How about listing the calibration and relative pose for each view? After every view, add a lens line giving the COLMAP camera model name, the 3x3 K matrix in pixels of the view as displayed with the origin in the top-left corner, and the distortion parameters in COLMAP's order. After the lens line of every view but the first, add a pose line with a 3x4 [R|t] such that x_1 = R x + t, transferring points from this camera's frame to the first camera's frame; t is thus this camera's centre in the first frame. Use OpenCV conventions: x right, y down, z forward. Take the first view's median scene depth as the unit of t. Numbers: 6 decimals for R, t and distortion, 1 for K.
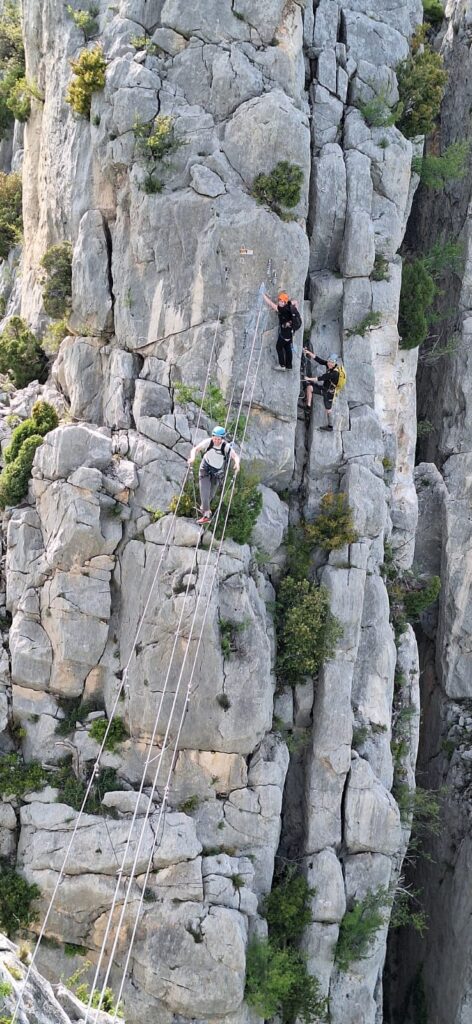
lens RADIAL K [[1335.0, 0, 236.0], [0, 1335.0, 512.0], [0, 0, 1]] dist [0.171121, -0.047874]
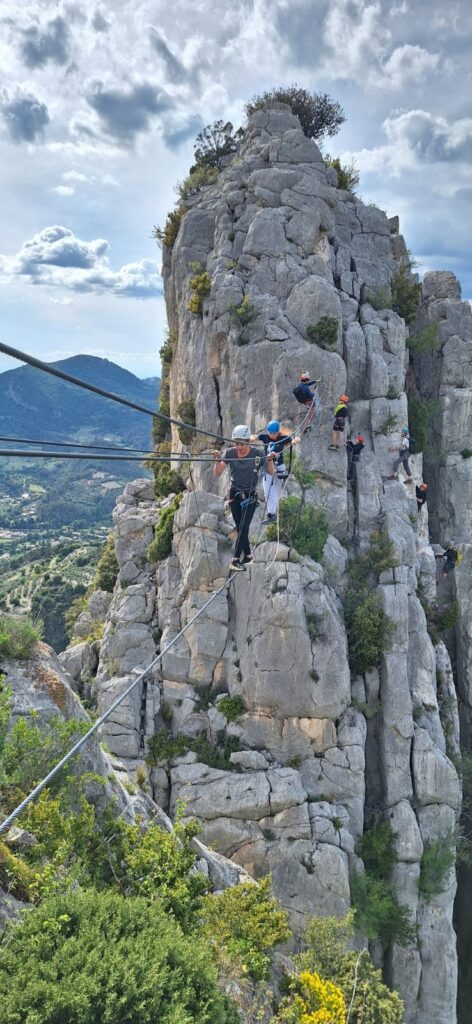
lens RADIAL K [[683.2, 0, 240.1], [0, 683.2, 515.2], [0, 0, 1]] dist [0.173645, -0.269015]
pose [[0.994096, -0.075984, -0.077459, -0.016779], [0.051911, 0.959918, -0.275431, 0.169944], [0.095282, 0.269784, 0.958195, 0.271637]]
